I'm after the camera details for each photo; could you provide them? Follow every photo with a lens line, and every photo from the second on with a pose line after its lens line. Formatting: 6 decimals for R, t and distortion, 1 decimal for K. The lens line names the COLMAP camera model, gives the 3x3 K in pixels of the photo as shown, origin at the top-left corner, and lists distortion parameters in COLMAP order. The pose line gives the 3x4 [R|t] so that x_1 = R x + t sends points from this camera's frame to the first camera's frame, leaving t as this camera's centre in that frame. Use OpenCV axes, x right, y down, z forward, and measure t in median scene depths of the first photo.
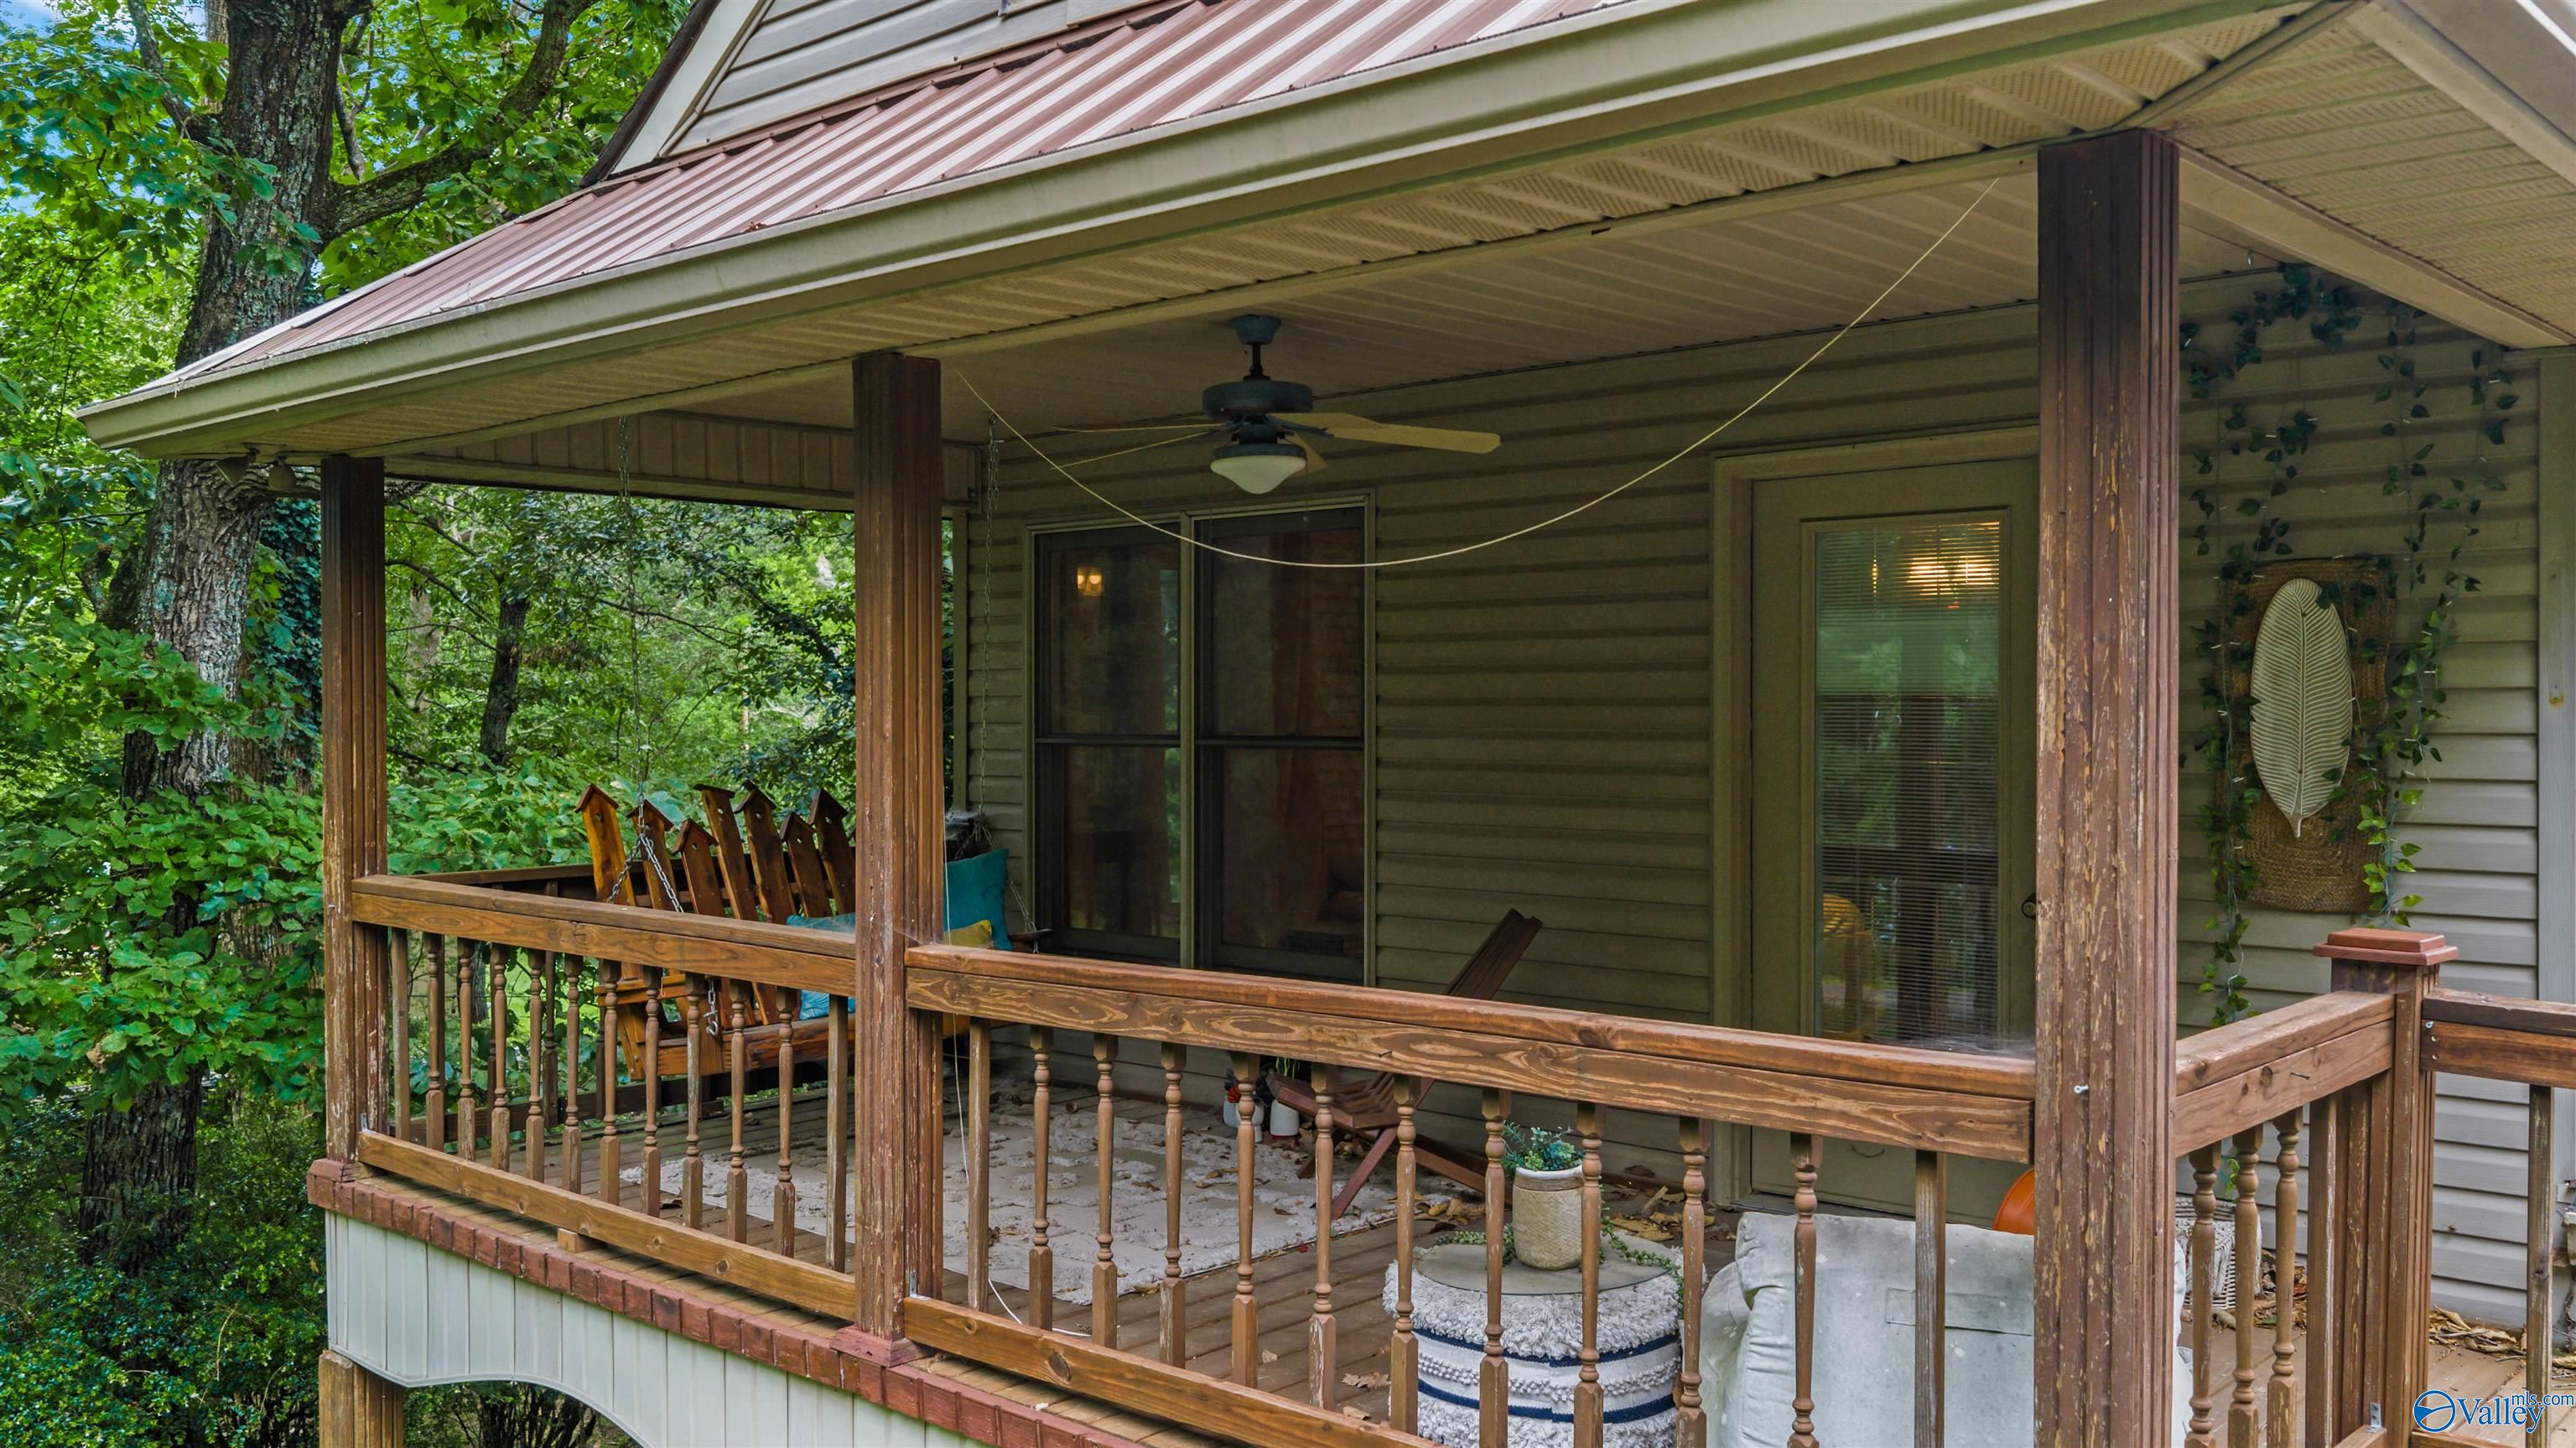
lens RADIAL K [[2140.4, 0, 1284.5], [0, 2140.4, 703.5], [0, 0, 1]] dist [0.018067, -0.040349]
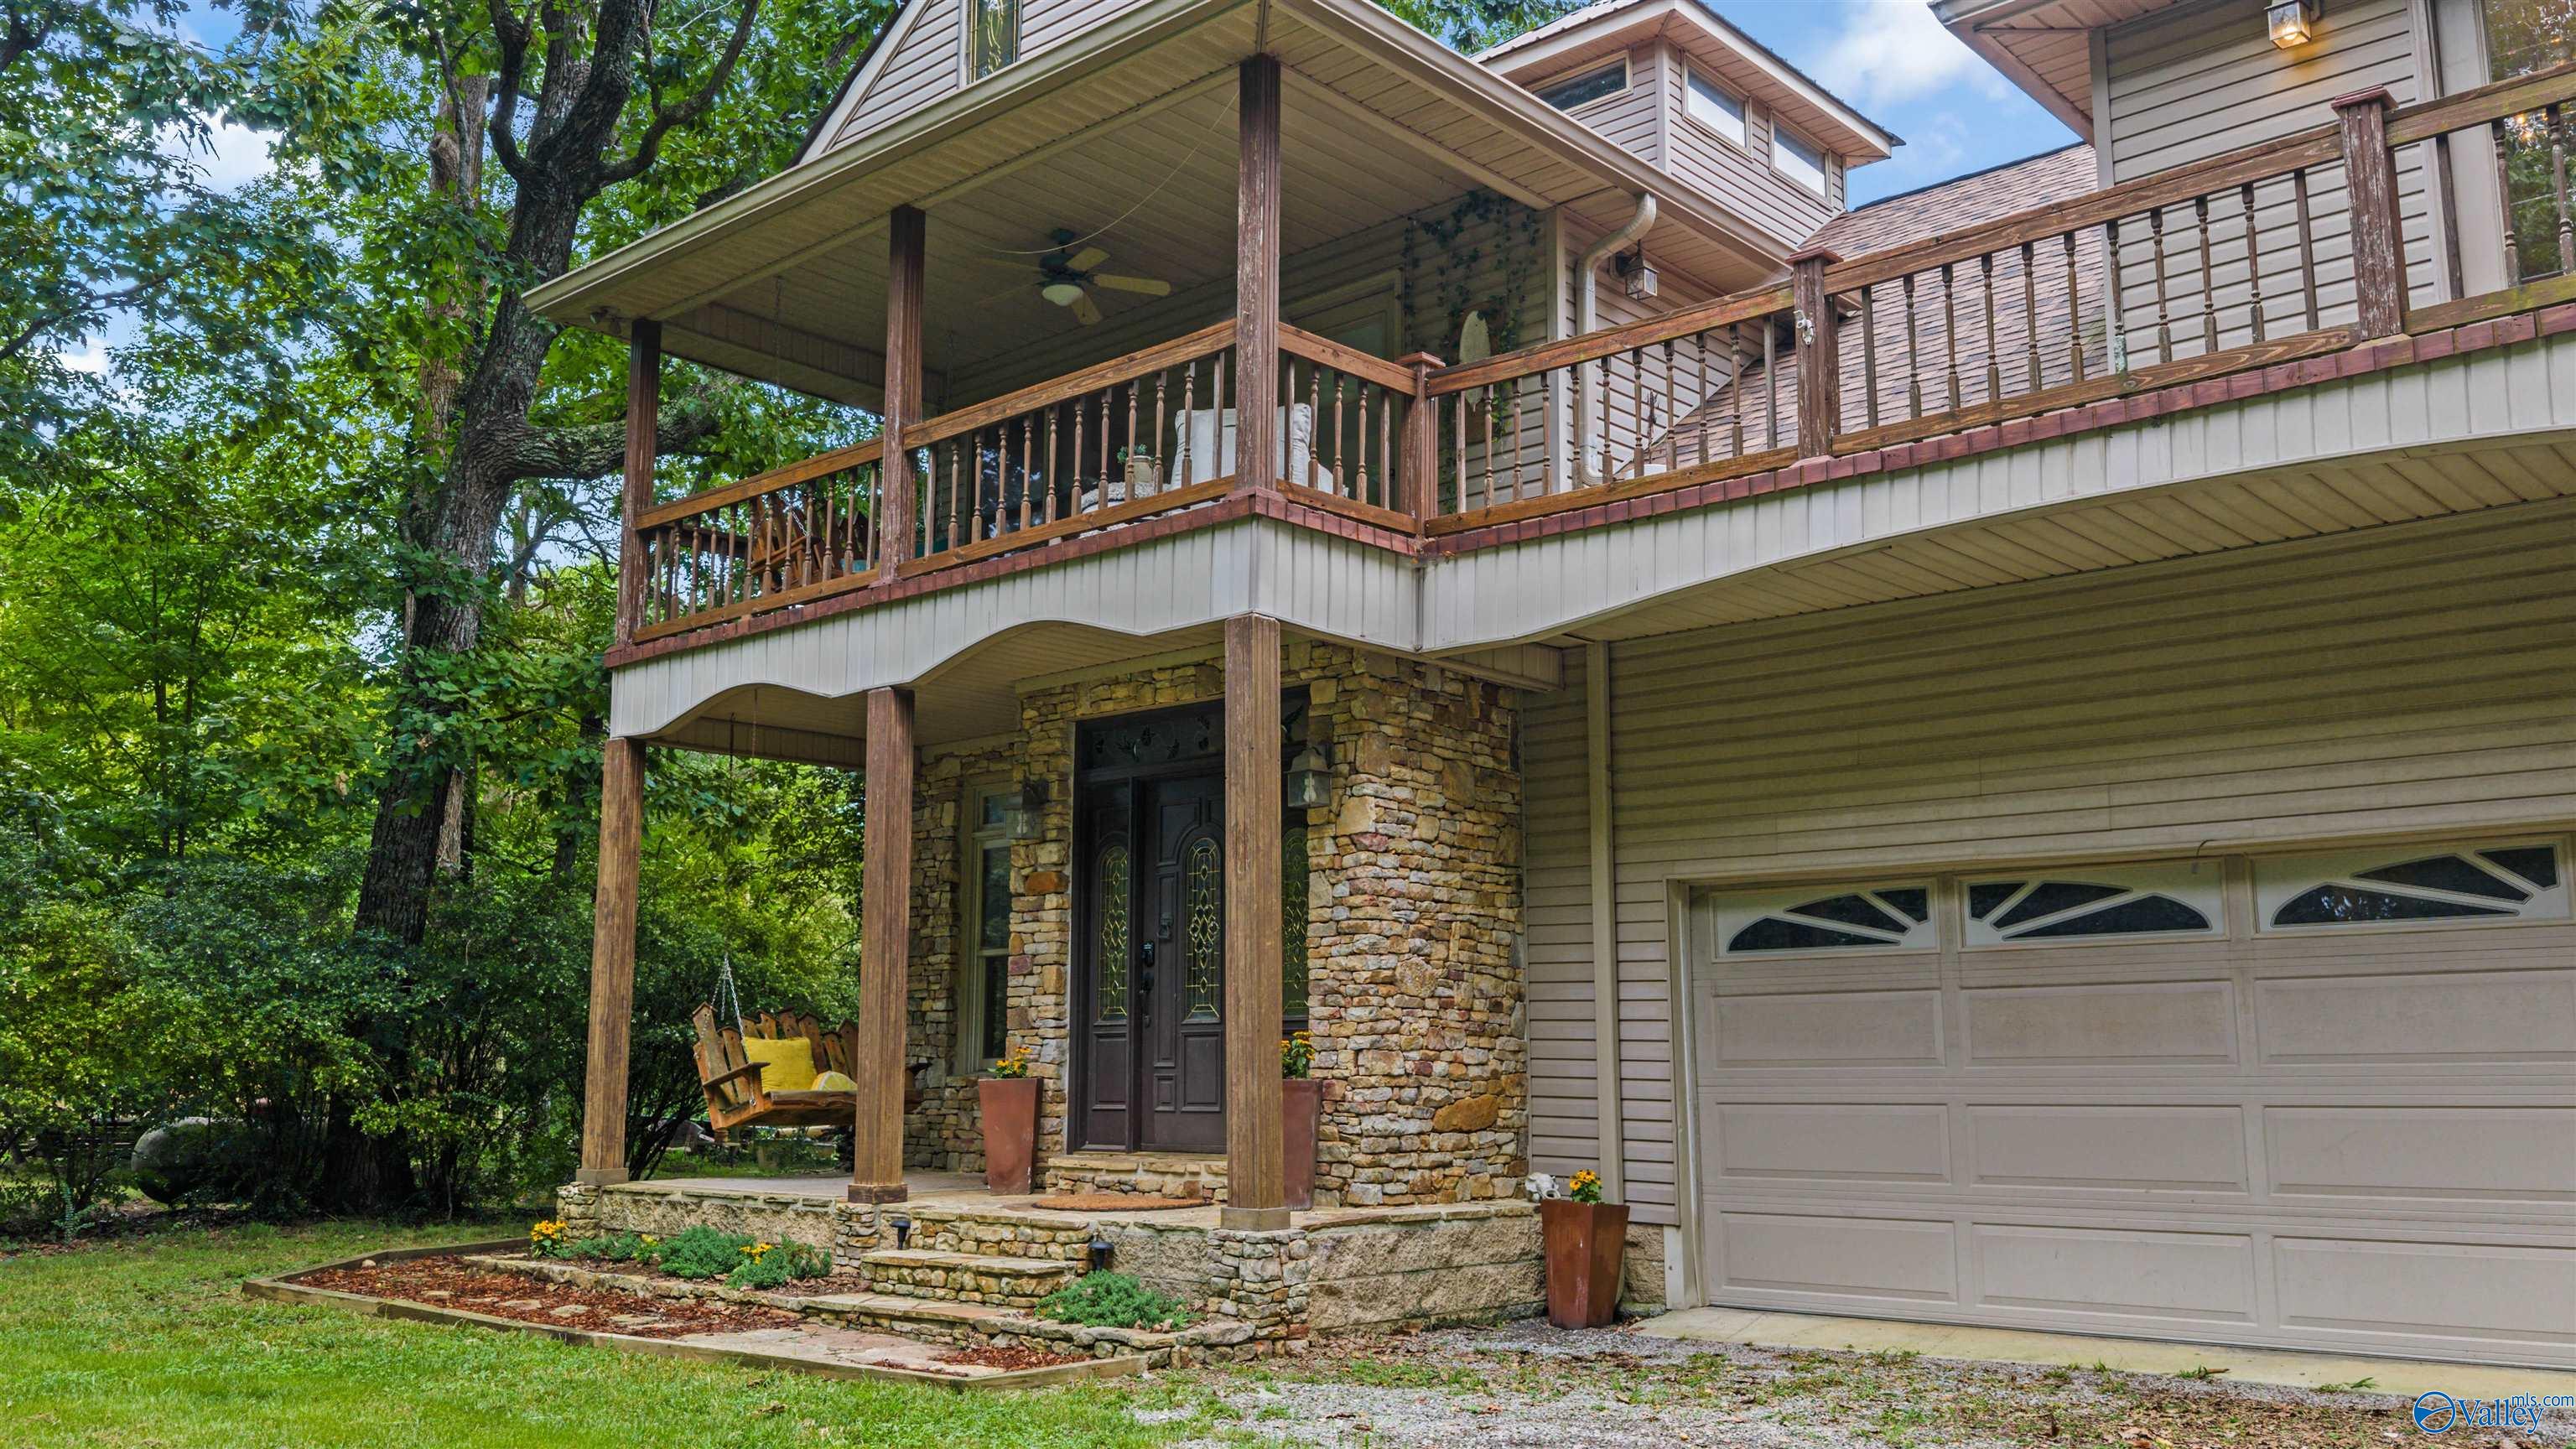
lens RADIAL K [[2140.5, 0, 1282.4], [0, 2140.5, 725.2], [0, 0, 1]] dist [0.018067, -0.040349]
pose [[0.999927, 0.010525, 0.005871, 0.185885], [-0.009369, 0.985283, -0.170676, 0.639697], [-0.007581, 0.170608, 0.985310, -1.034423]]
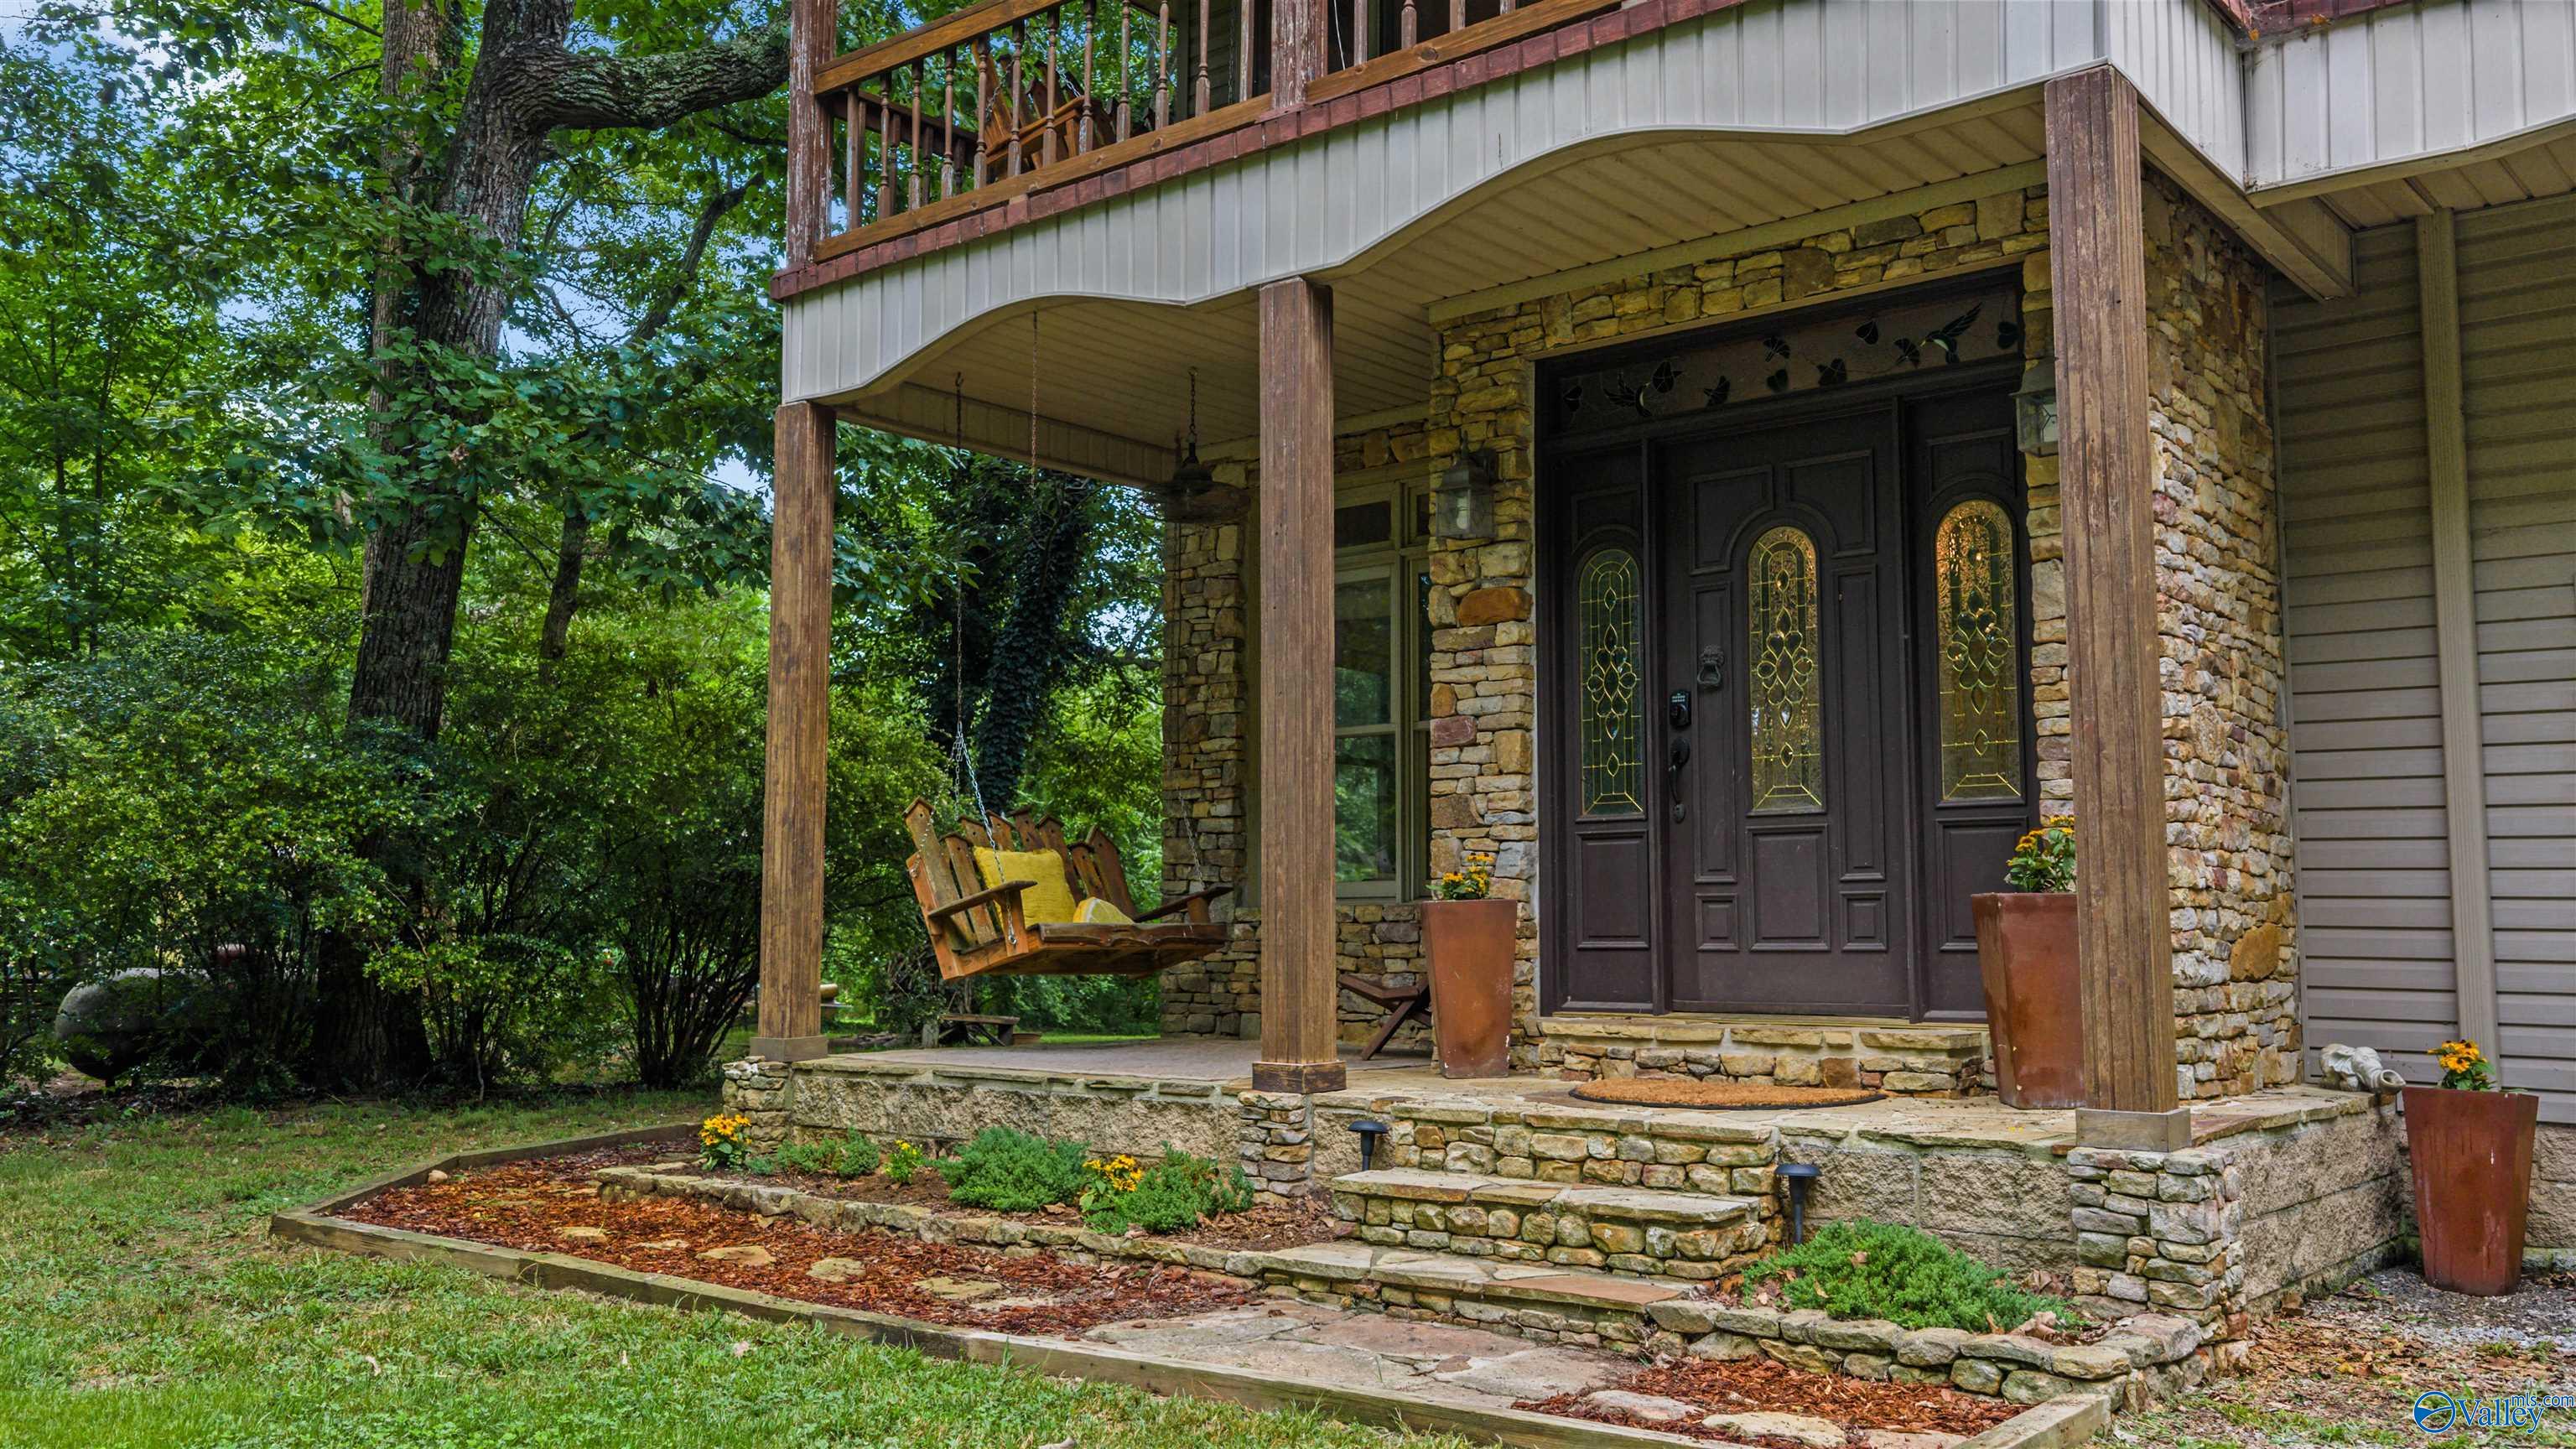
lens RADIAL K [[2140.5, 0, 1280.9], [0, 2140.5, 732.7], [0, 0, 1]] dist [0.018067, -0.040349]
pose [[0.998784, 0.015501, 0.046795, -0.187742], [-0.010464, 0.994307, -0.106036, 0.661306], [-0.048172, 0.105417, 0.993261, -0.366128]]
